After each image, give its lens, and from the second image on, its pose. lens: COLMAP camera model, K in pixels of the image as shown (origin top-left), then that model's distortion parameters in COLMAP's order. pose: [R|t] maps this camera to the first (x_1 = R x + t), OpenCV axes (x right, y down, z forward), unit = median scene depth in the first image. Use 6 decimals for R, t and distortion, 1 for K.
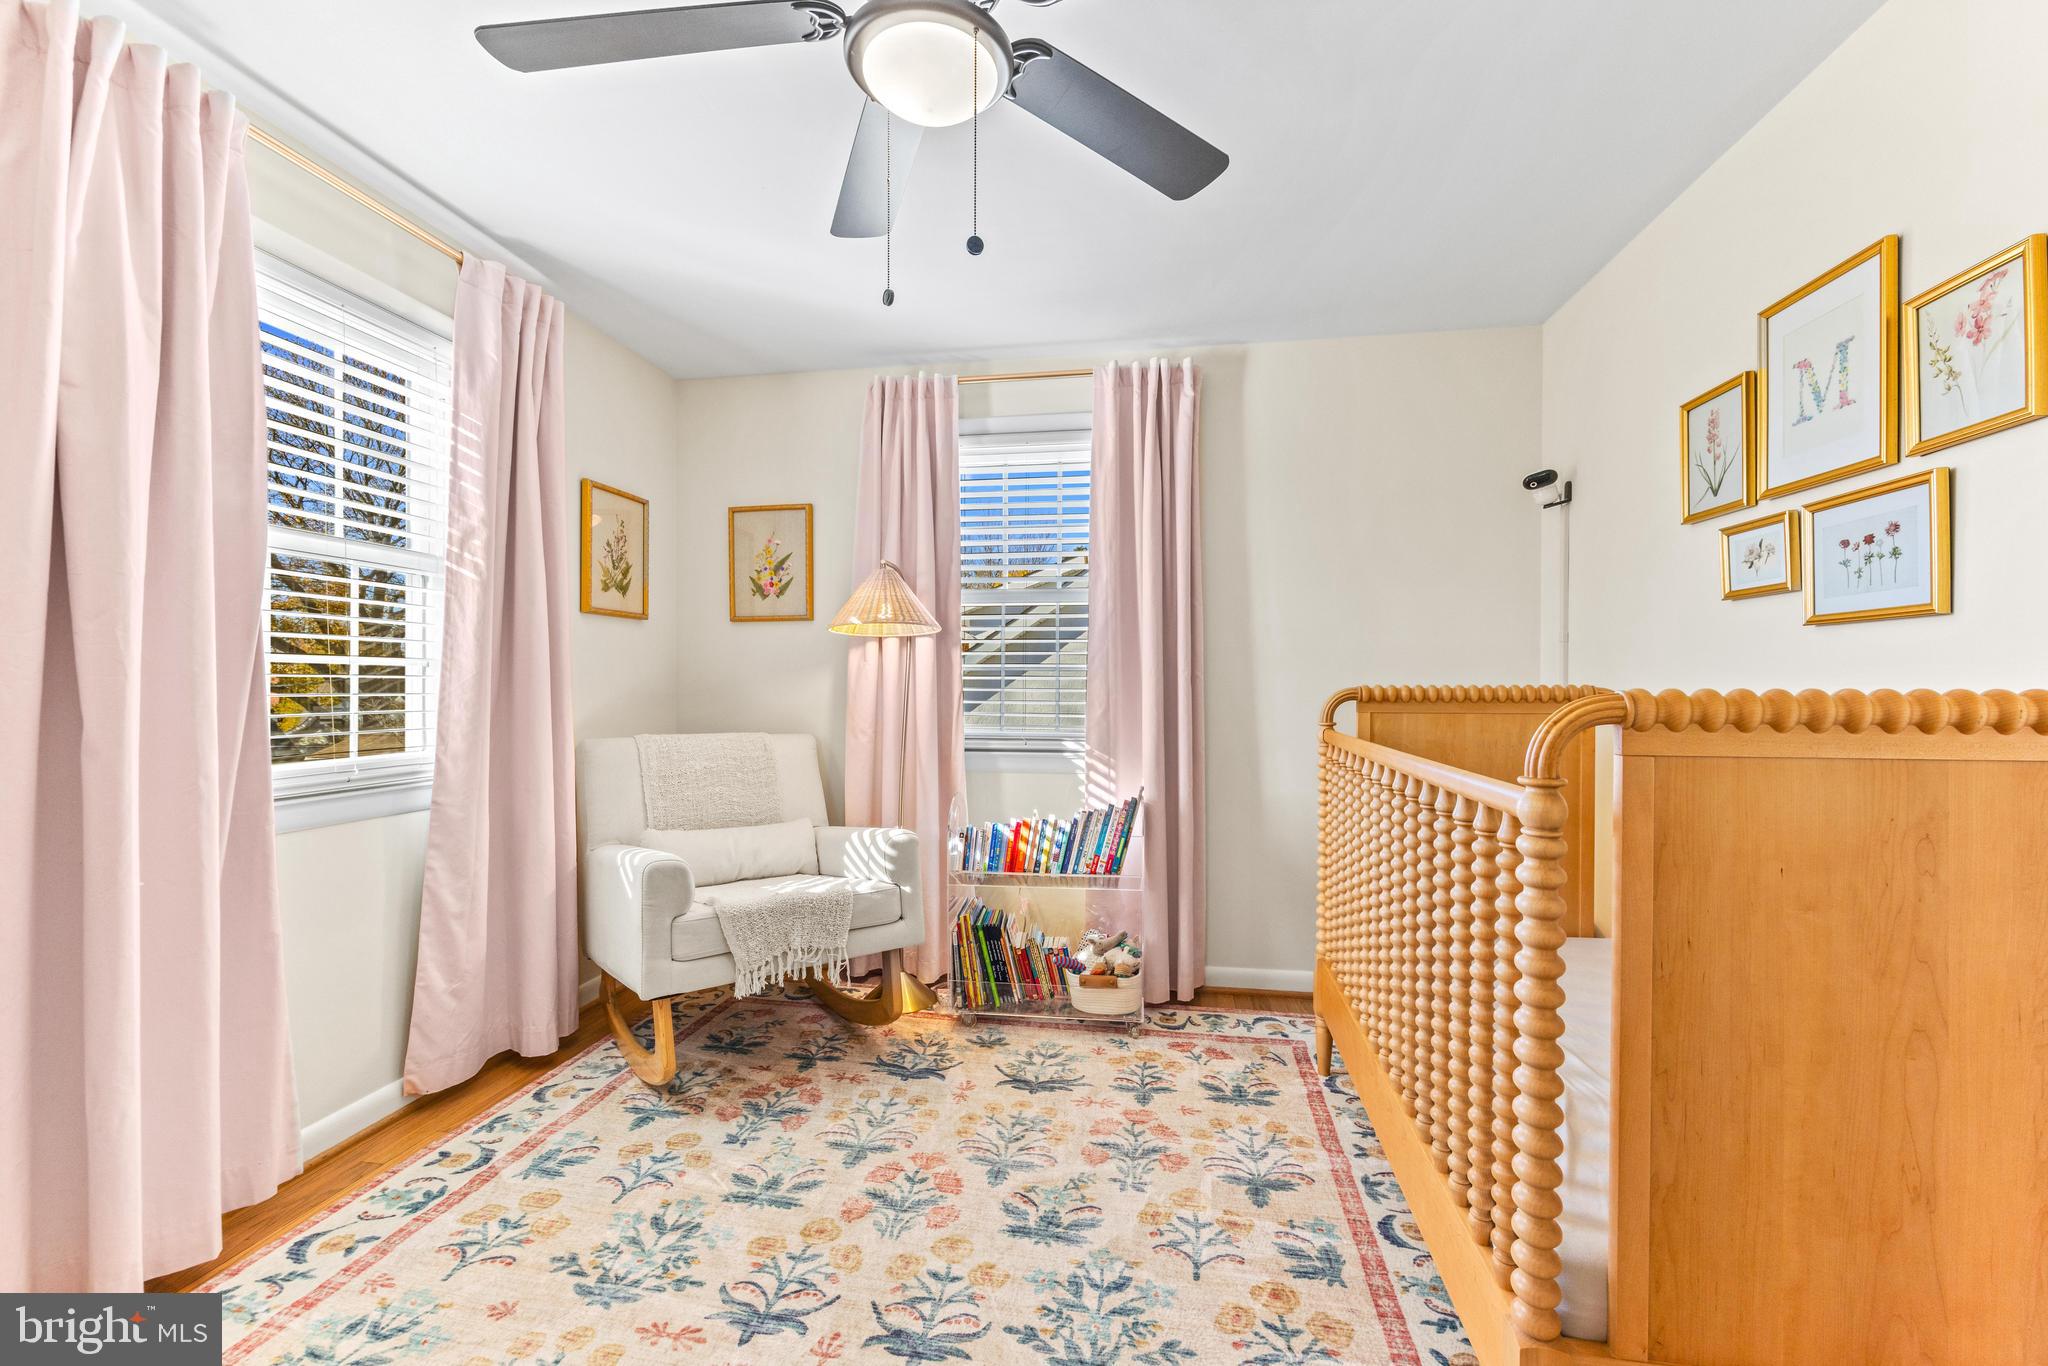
lens RADIAL K [[822.3, 0, 1017.8], [0, 822.3, 680.8], [0, 0, 1]] dist [-0.000479, -0.000315]
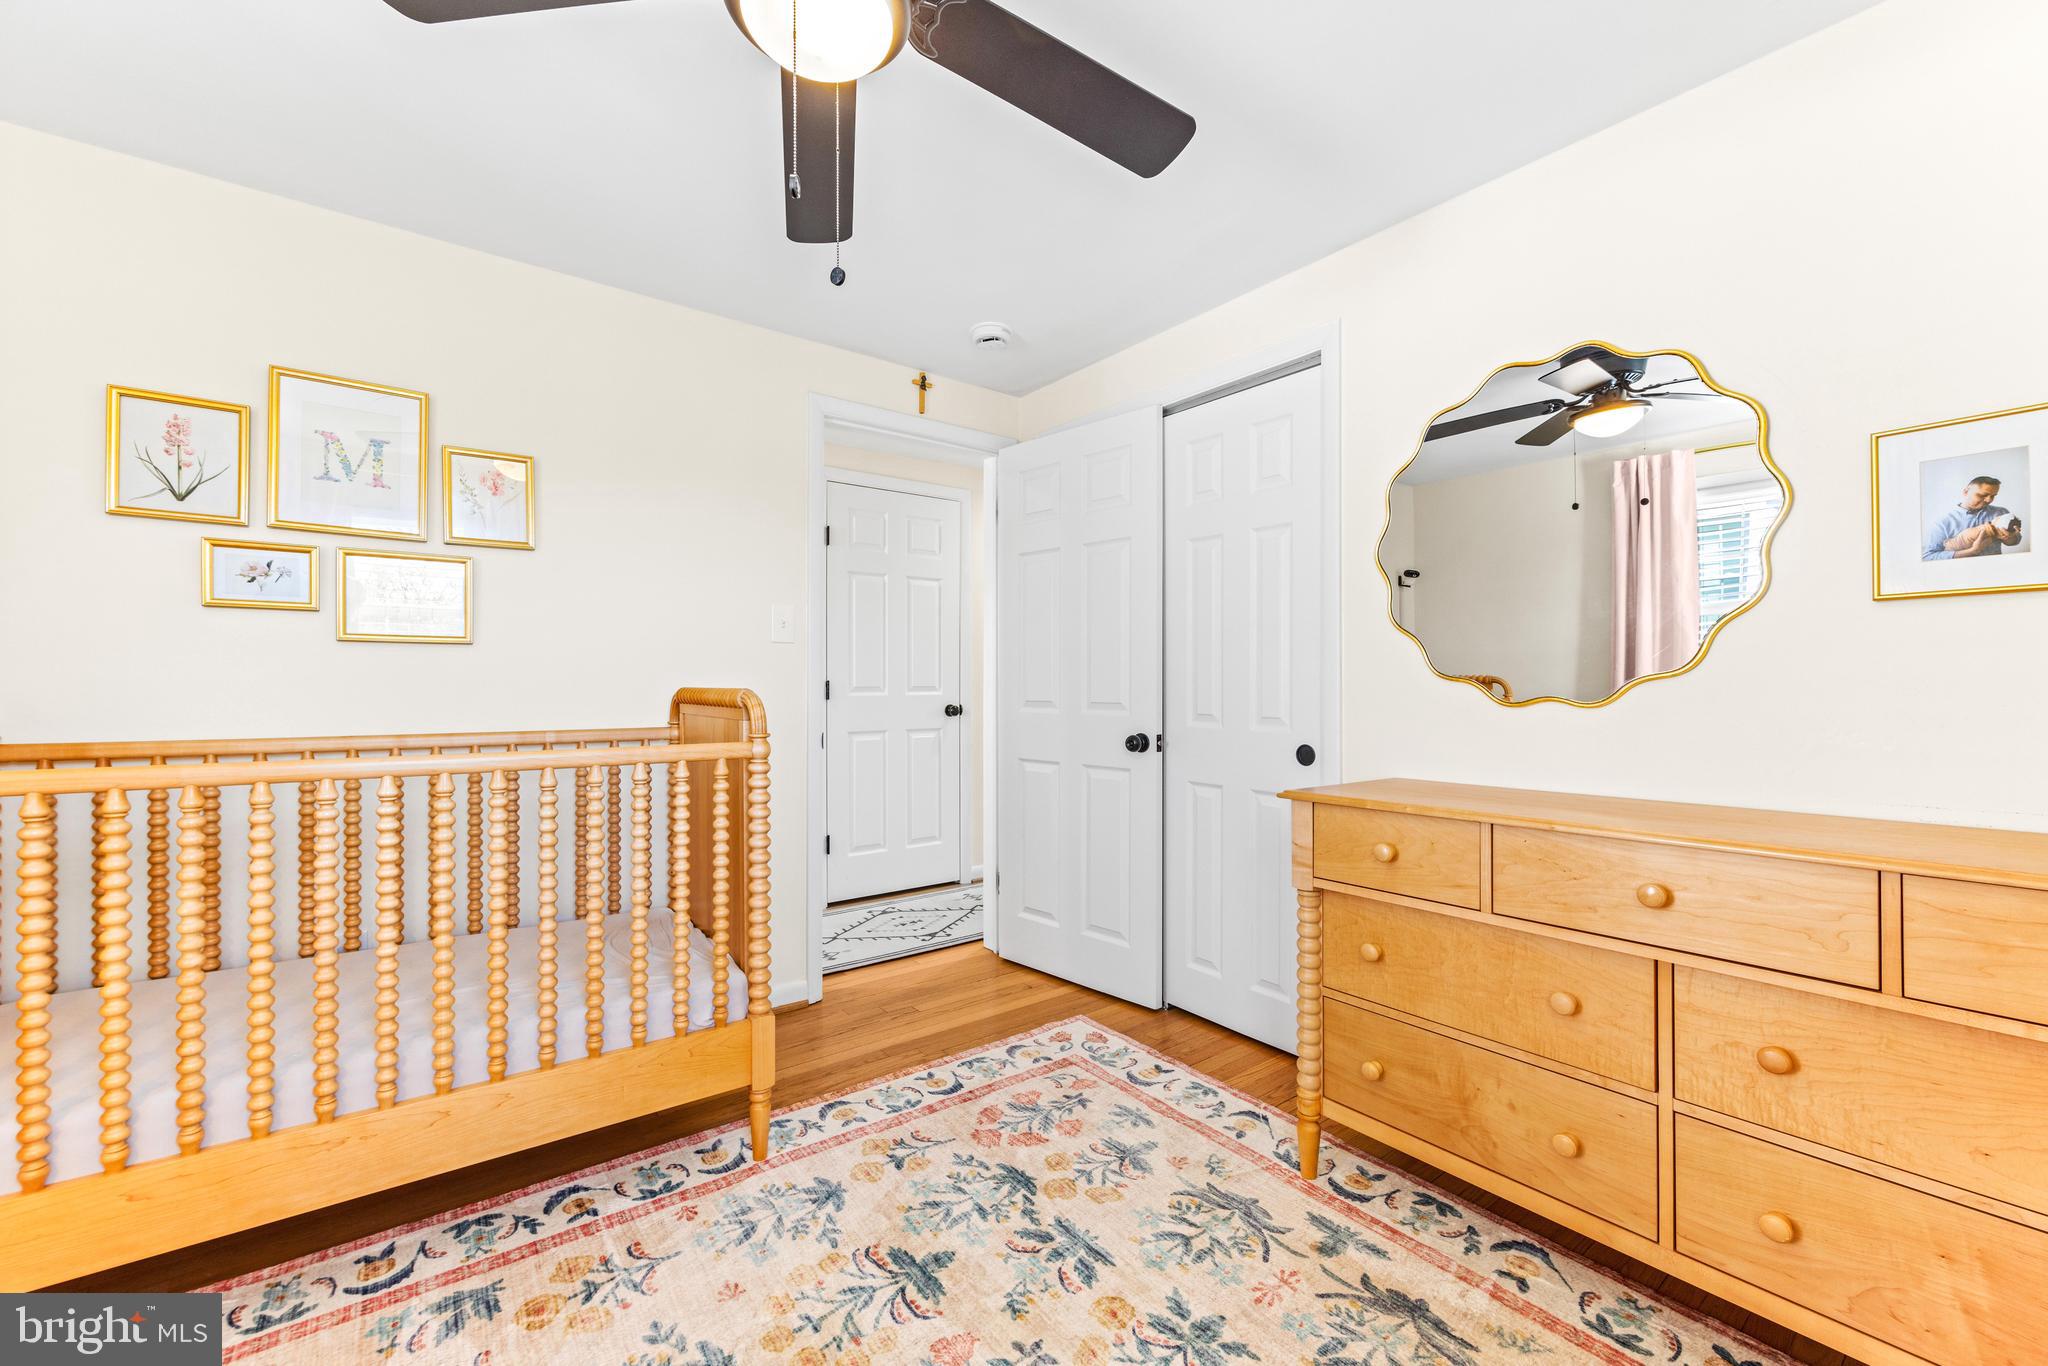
lens RADIAL K [[822.3, 0, 1018.5], [0, 822.3, 682.8], [0, 0, 1]] dist [-0.000479, -0.000315]
pose [[-0.725467, 0.002720, 0.688252, -0.715516], [-0.002604, 0.999974, -0.006697, 0.004971], [-0.688252, -0.006651, -0.725441, 1.217398]]
